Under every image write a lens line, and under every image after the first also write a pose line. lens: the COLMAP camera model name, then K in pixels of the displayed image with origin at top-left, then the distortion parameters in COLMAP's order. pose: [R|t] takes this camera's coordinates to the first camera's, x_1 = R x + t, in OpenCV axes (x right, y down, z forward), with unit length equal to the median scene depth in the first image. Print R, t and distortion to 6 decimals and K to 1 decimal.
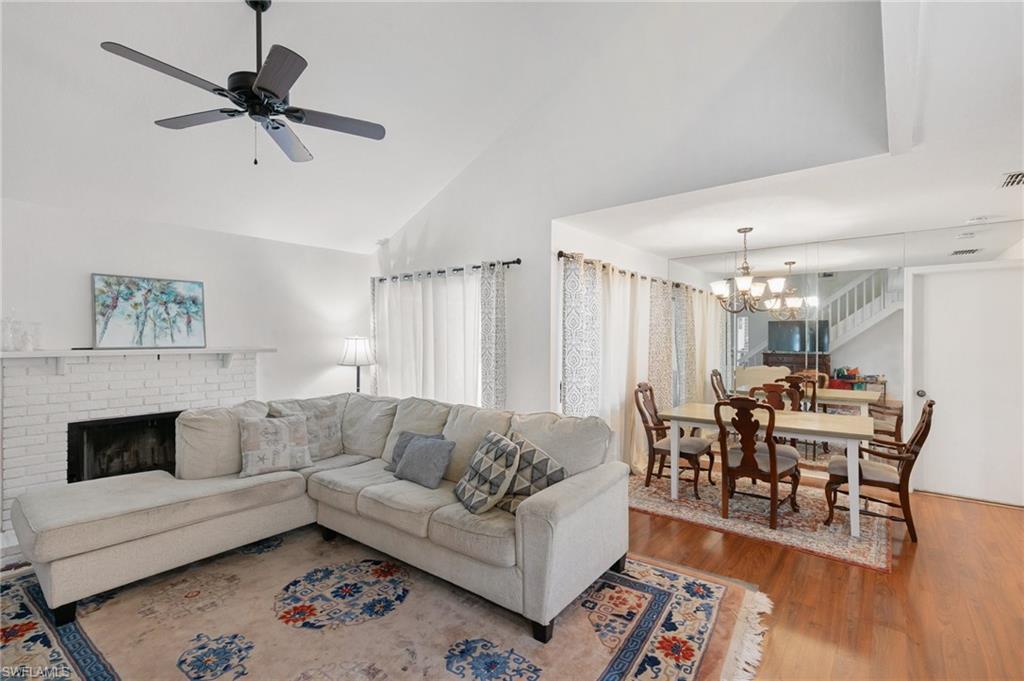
lens RADIAL K [[453.0, 0, 502.1], [0, 453.0, 343.5], [0, 0, 1]] dist [0.008072, -0.000511]
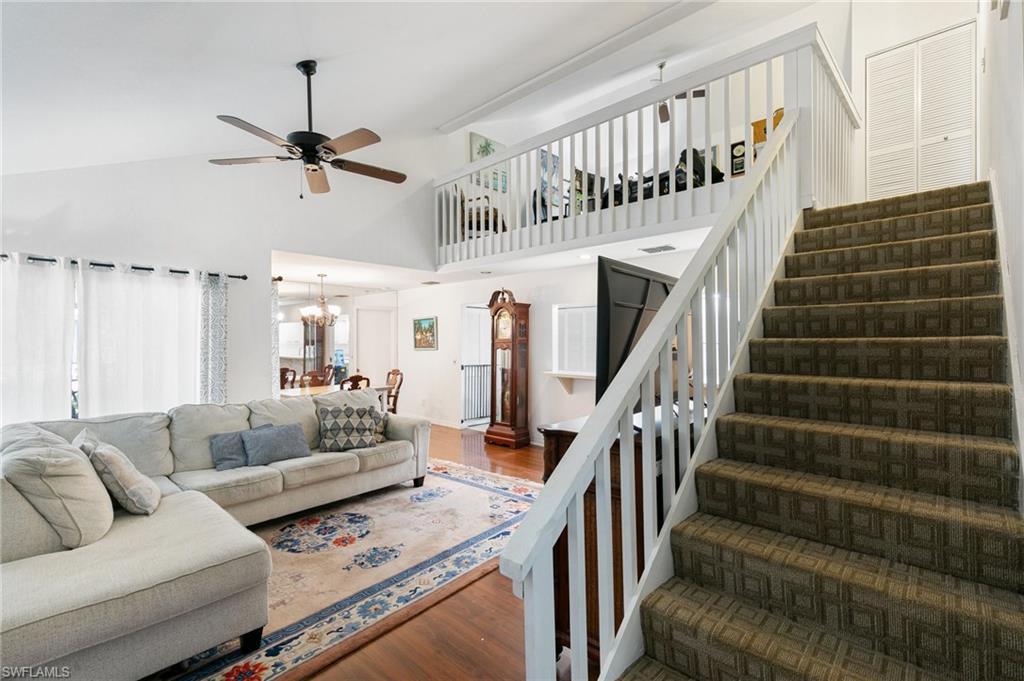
lens RADIAL K [[453.0, 0, 507.5], [0, 453.0, 340.1], [0, 0, 1]] dist [0.008072, -0.000511]
pose [[0.076718, 0.004380, 0.997043, -1.696471], [0.012844, 0.999903, -0.005381, -0.004777], [-0.996970, 0.013219, 0.076654, 0.368911]]
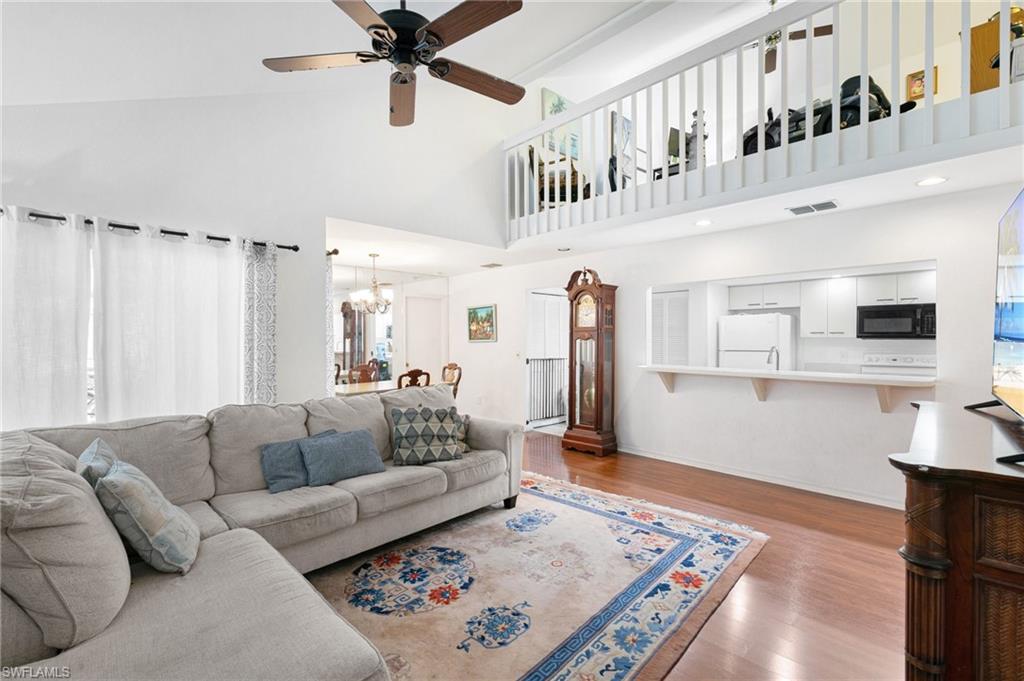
lens RADIAL K [[453.0, 0, 511.4], [0, 453.0, 340.5], [0, 0, 1]] dist [0.008072, -0.000511]
pose [[0.118696, -0.003450, 0.992925, -1.350464], [0.013626, 0.999905, 0.001845, 0.029065], [-0.992837, 0.013311, 0.118732, 0.686028]]
